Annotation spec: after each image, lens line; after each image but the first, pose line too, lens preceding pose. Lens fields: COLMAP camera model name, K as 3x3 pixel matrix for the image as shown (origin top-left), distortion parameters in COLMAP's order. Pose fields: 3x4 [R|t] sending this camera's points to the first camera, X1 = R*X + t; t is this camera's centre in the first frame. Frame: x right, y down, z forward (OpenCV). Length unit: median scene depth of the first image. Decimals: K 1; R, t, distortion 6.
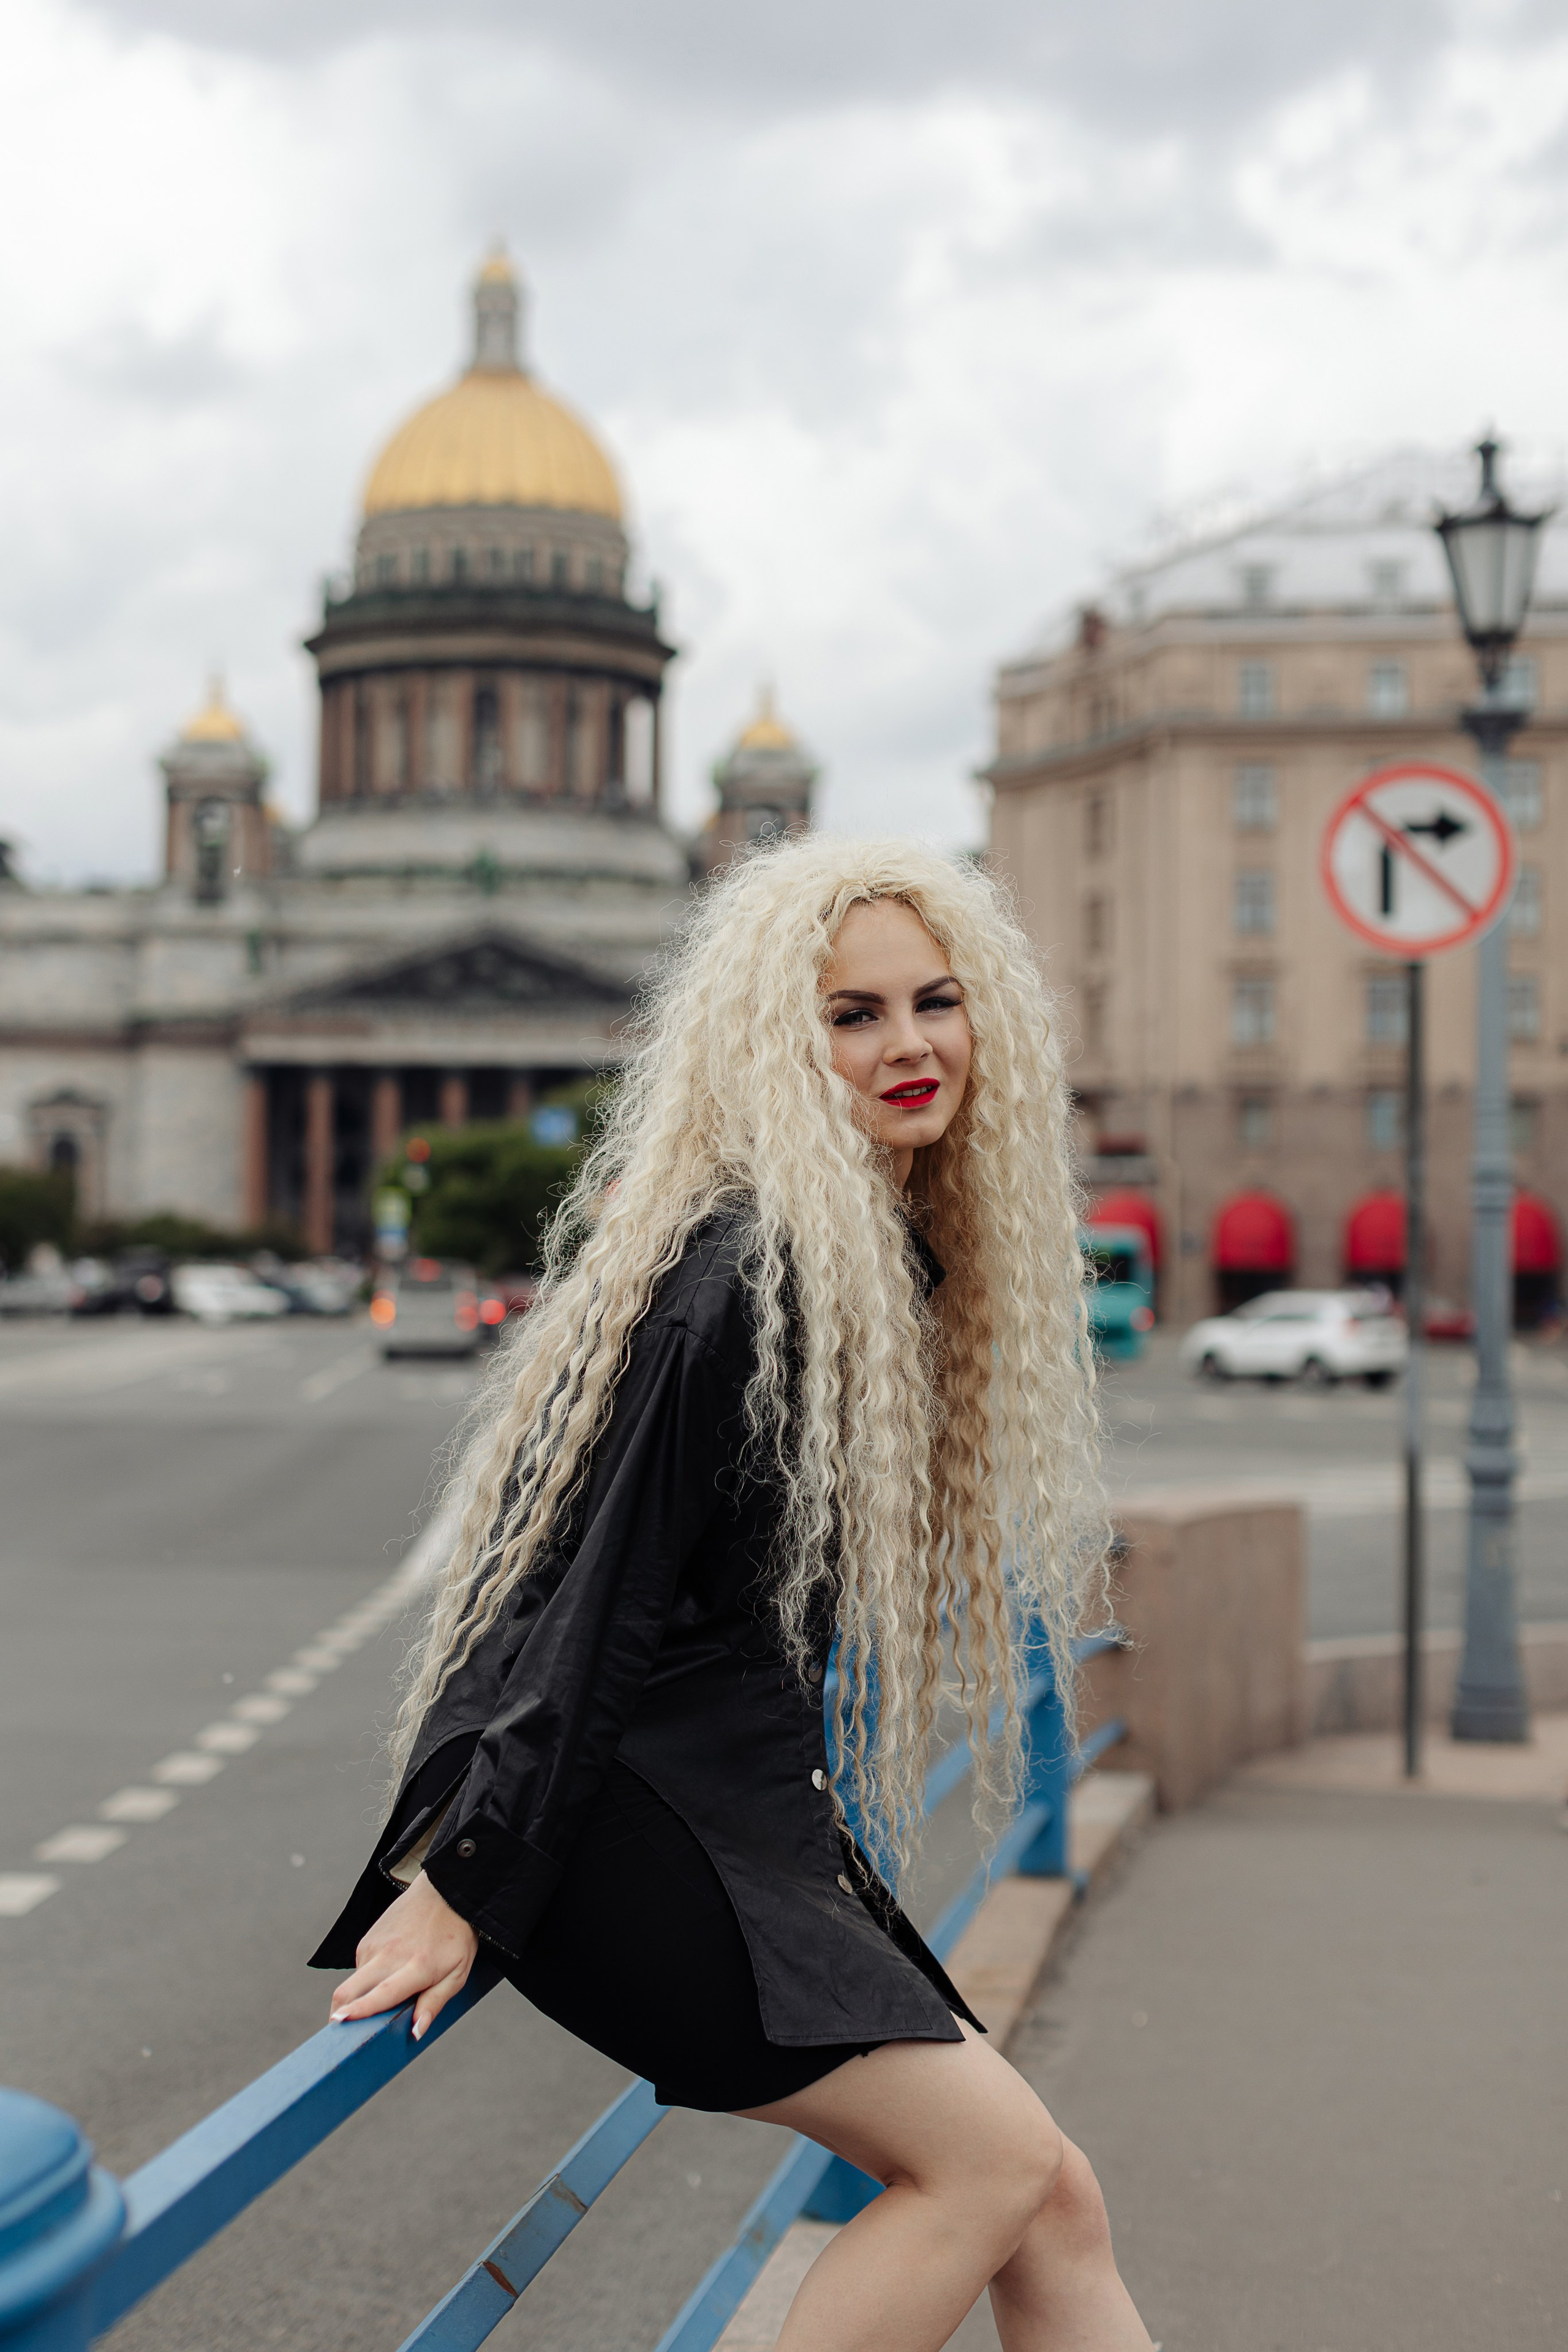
lens RADIAL K [[3089.6, 0, 778.6], [0, 3089.6, 1180.2], [0, 0, 1]] dist [0.018836, 0.011900]
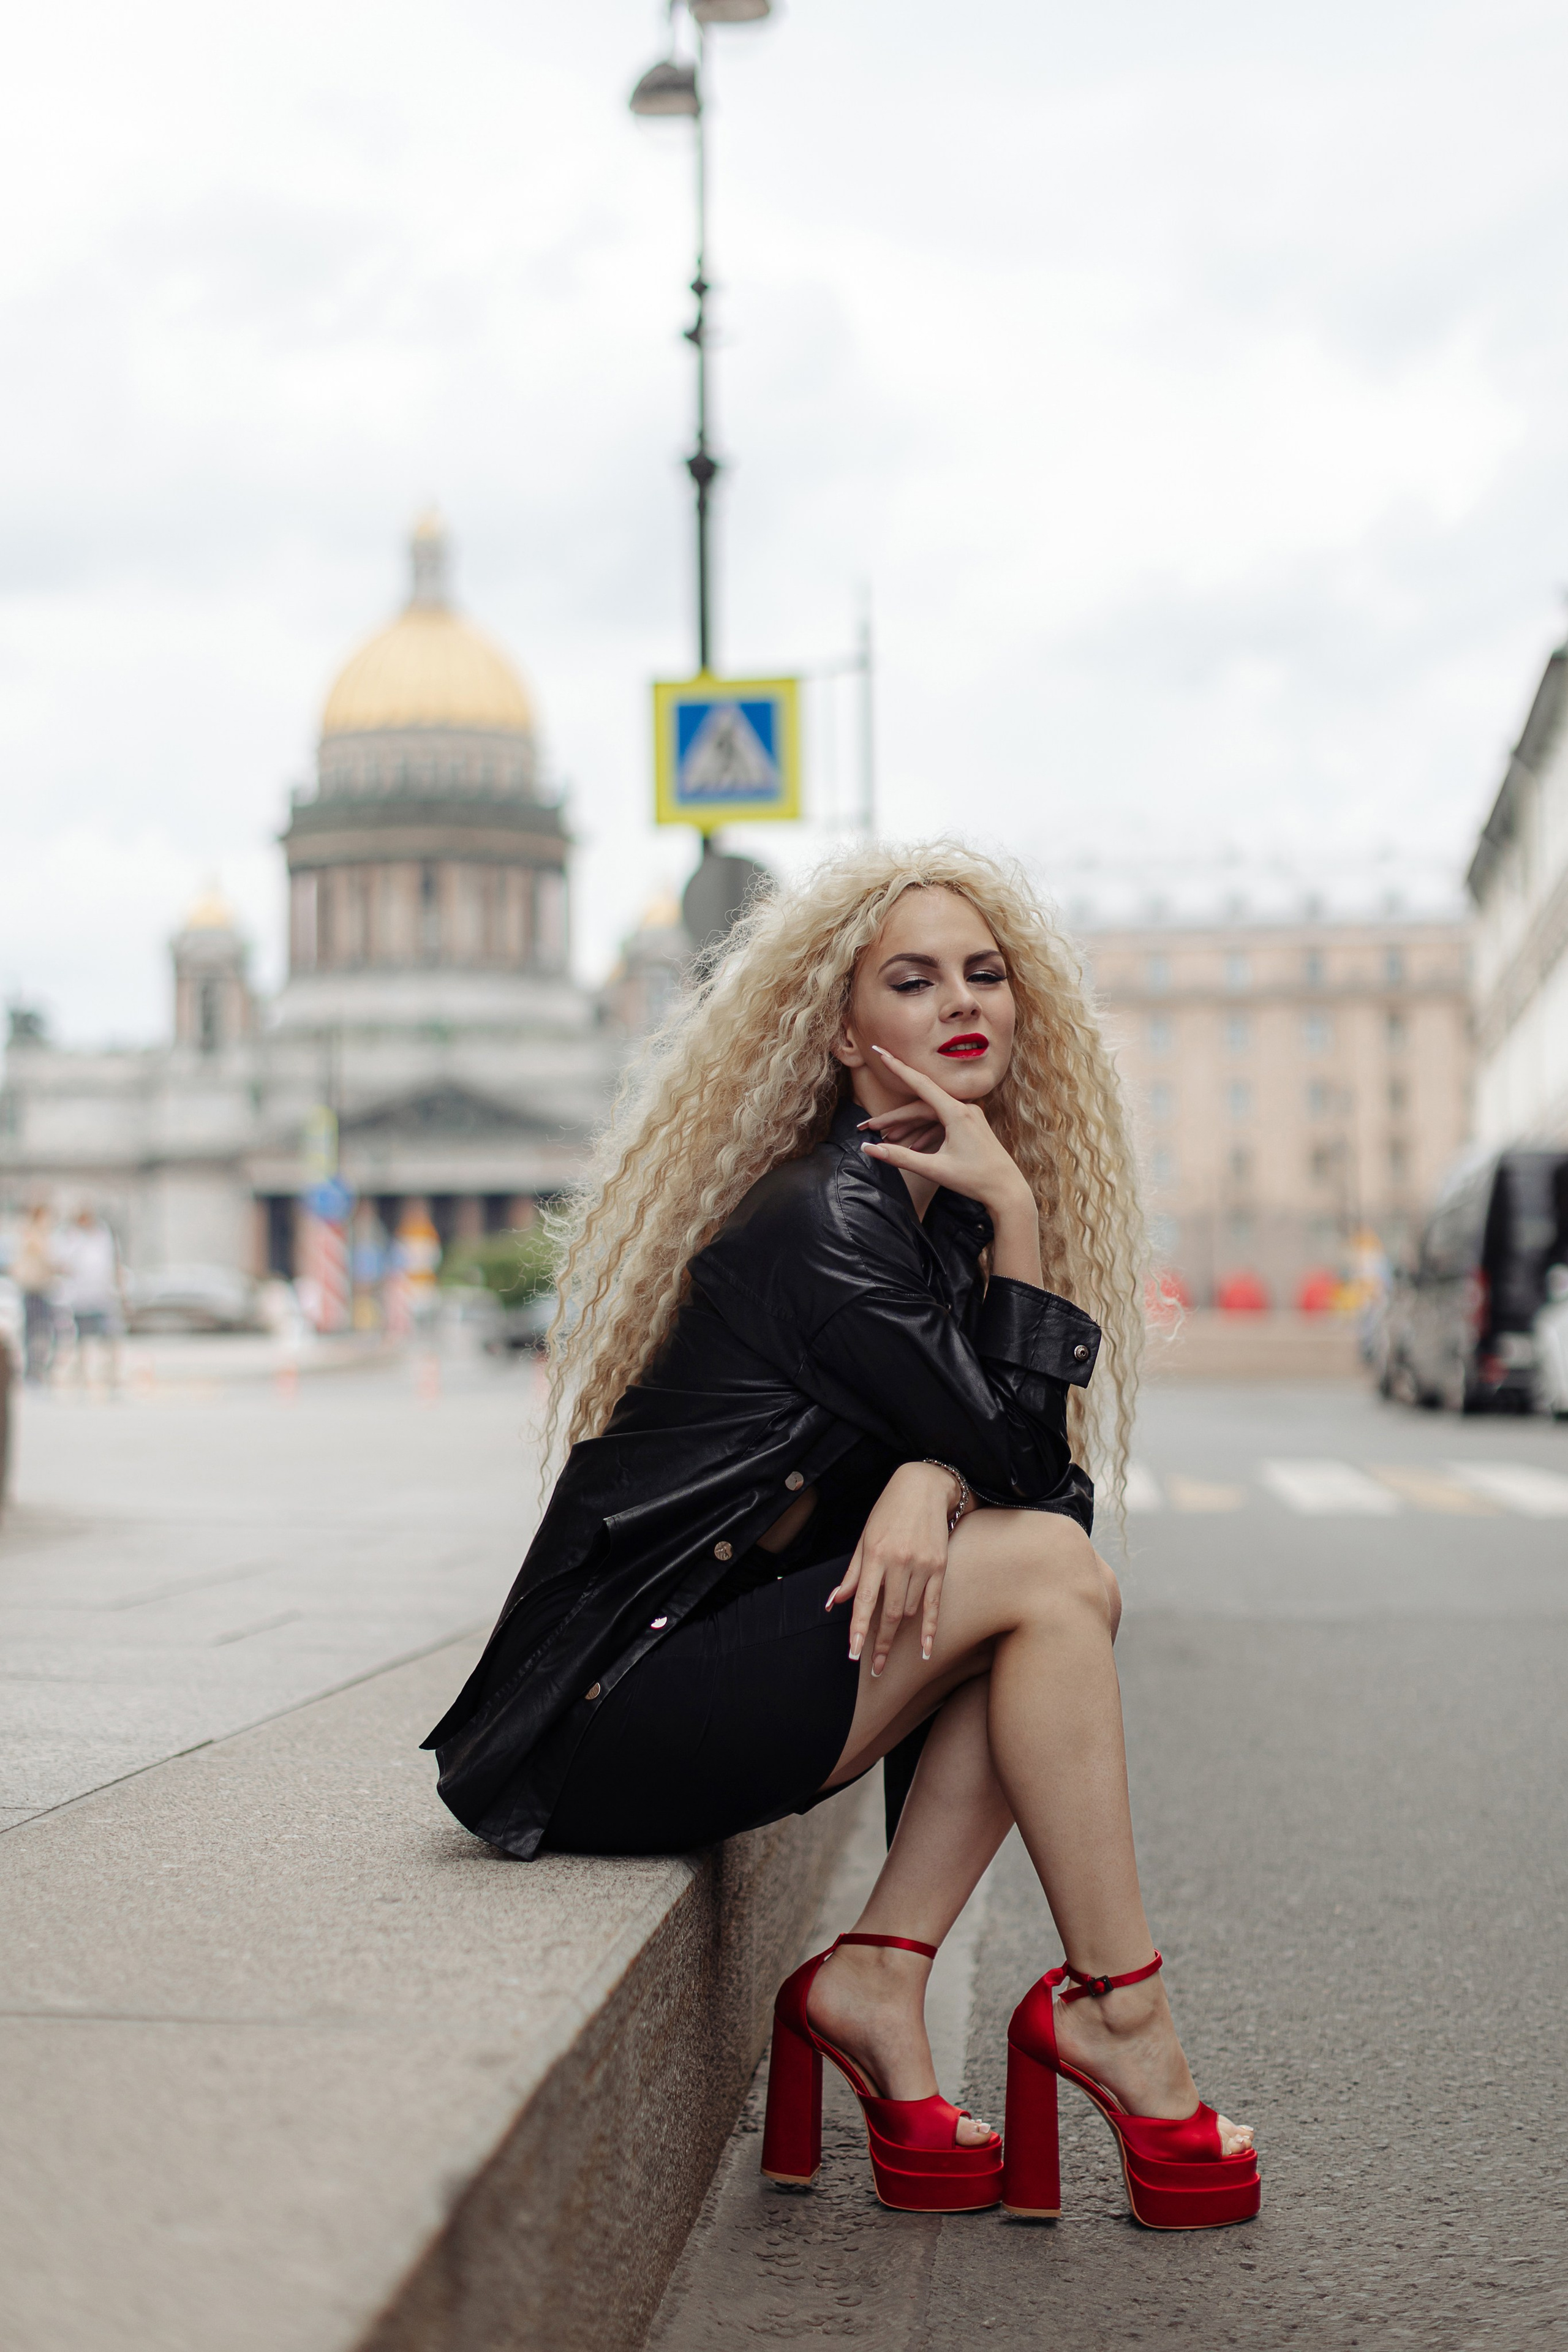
lens RADIAL K [[3494.3, 0, 780.0], [0, 3494.3, 1177.2], [0, 0, 1]] dist [-0.005188, 0.107944]
pose [[0.998680, -0.017020, 0.048454, -0.025701], [0.018318, 0.999482, -0.026463, -0.001561], [-0.047978, 0.027315, 0.998475, -0.385294]]
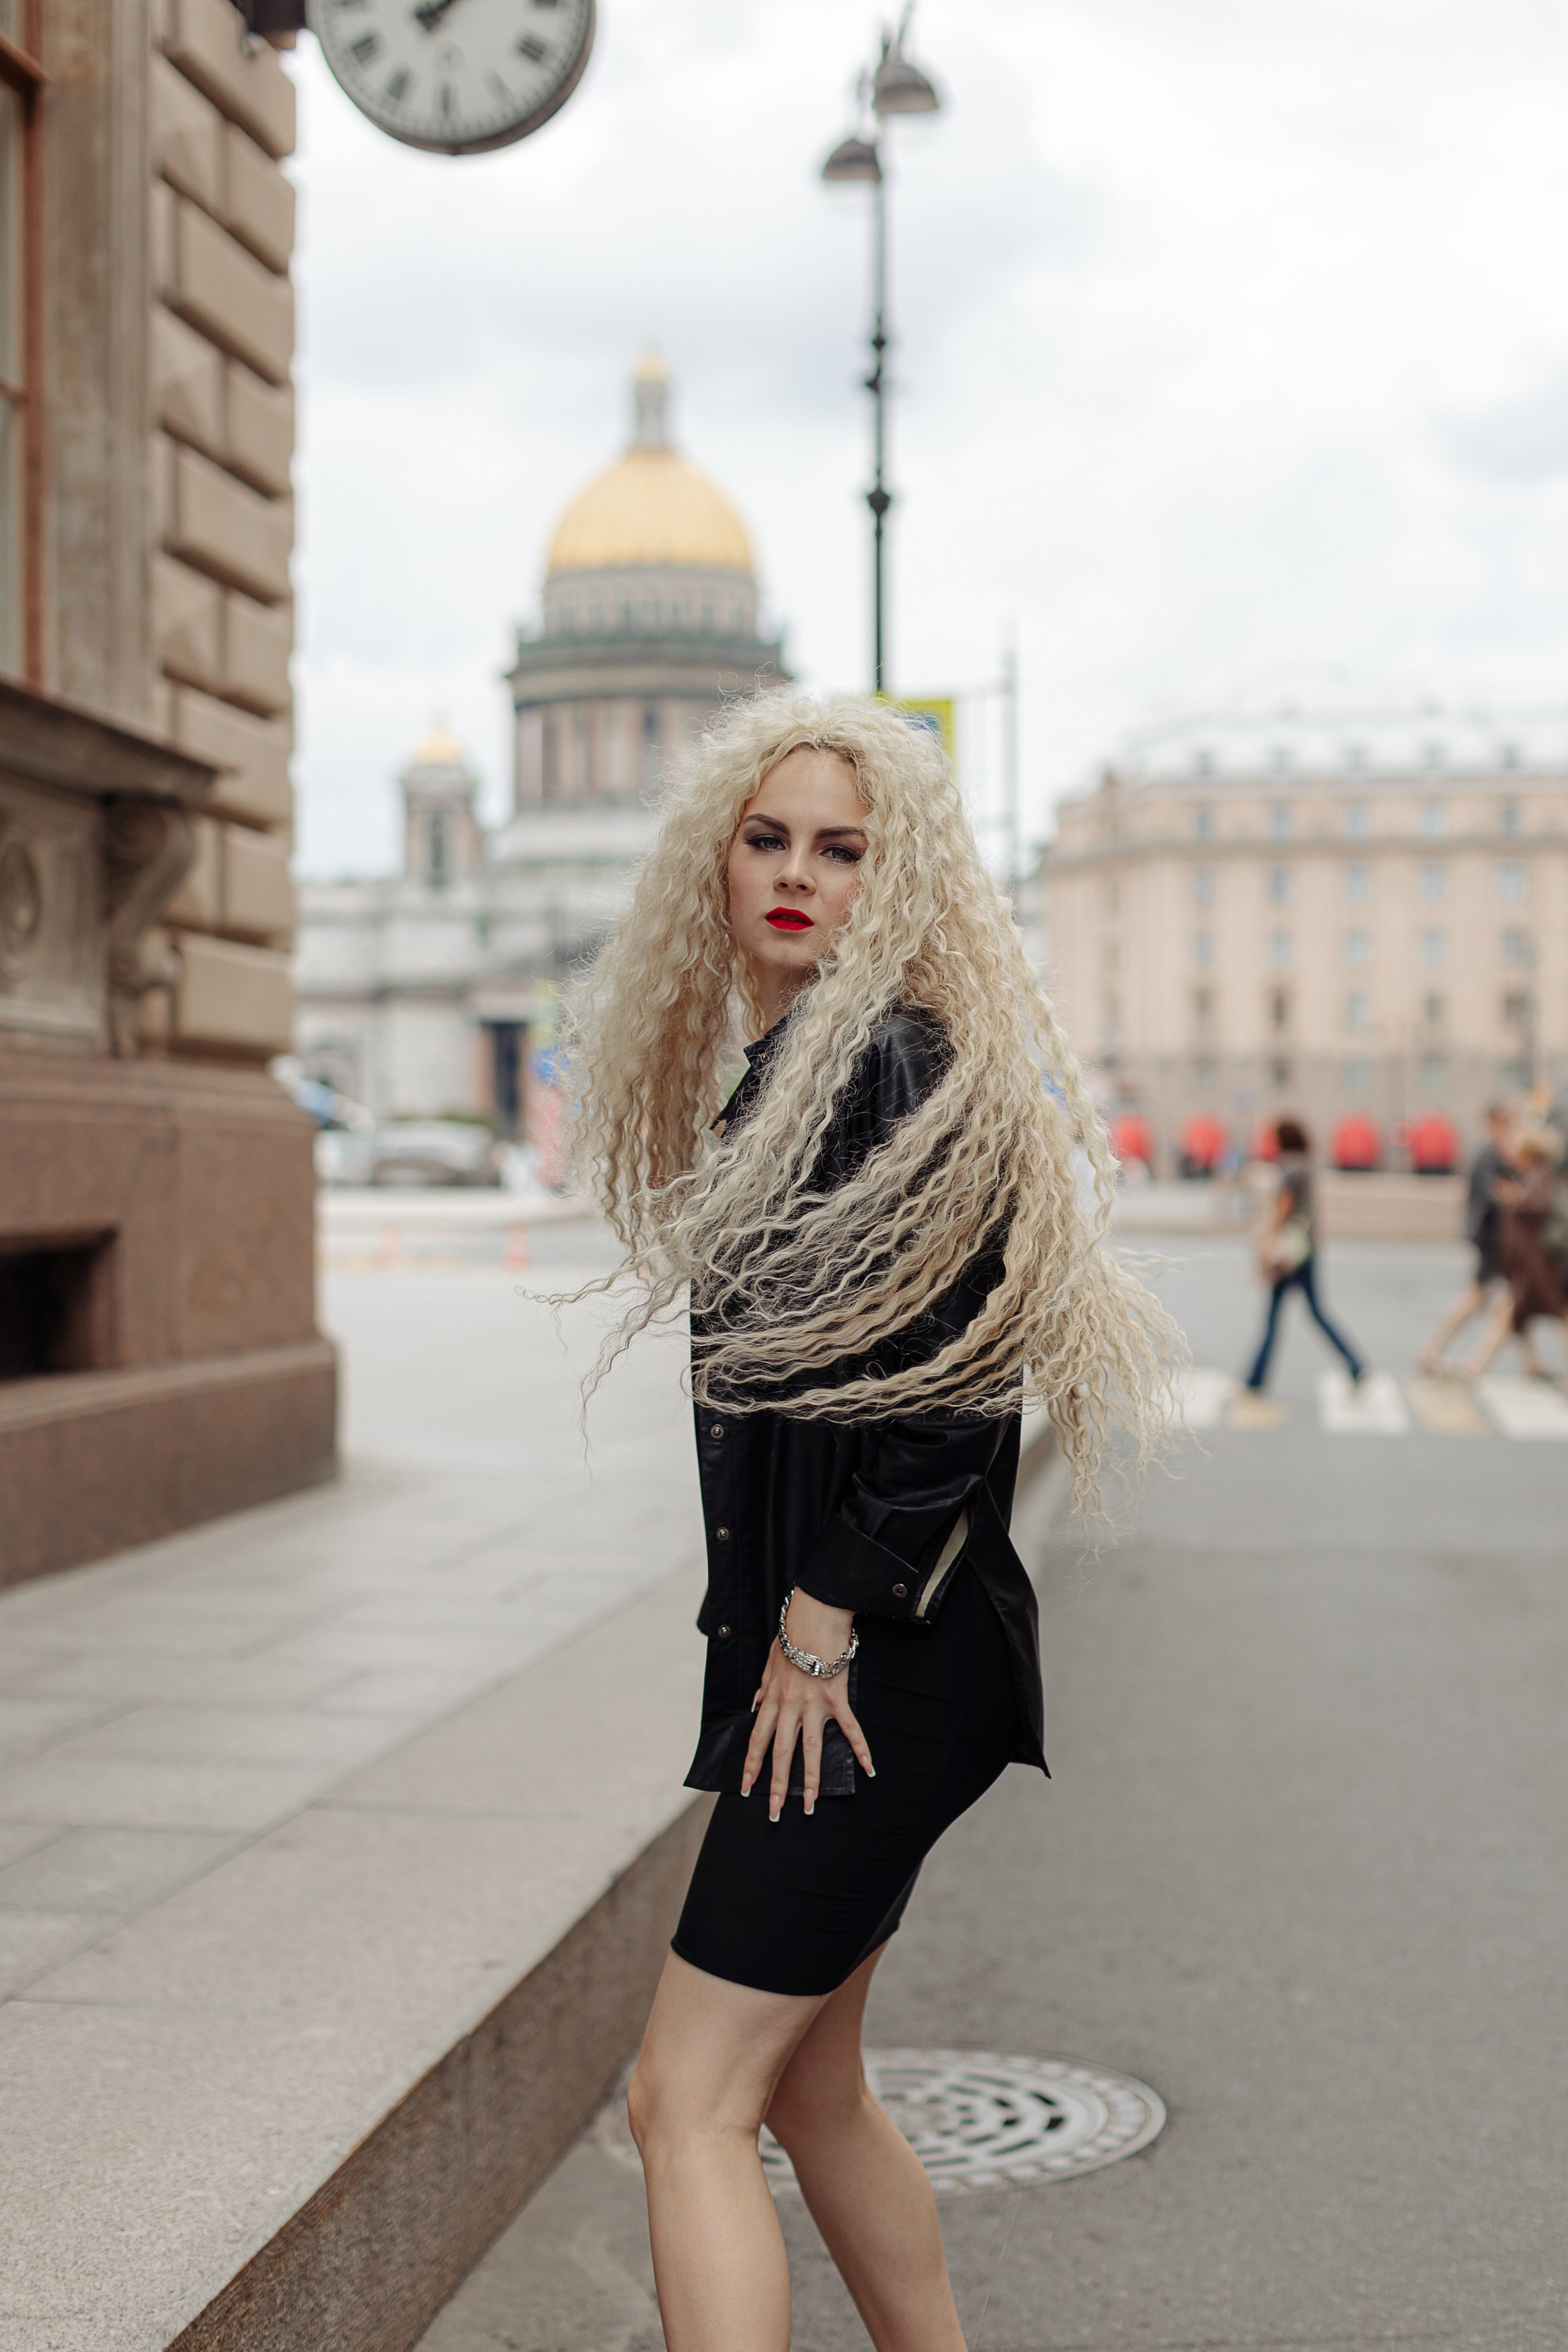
lens RADIAL K [[3445.1, 0, 788.4], [0, 3445.1, 1174.5], [0, 0, 1]] dist [0.004478, 0.045433]
pose [[0.999900, -0.007639, -0.011904, -0.024088], [0.007930, 0.999667, 0.024548, -0.006263], [0.011713, -0.024640, 0.999628, -0.407189]]
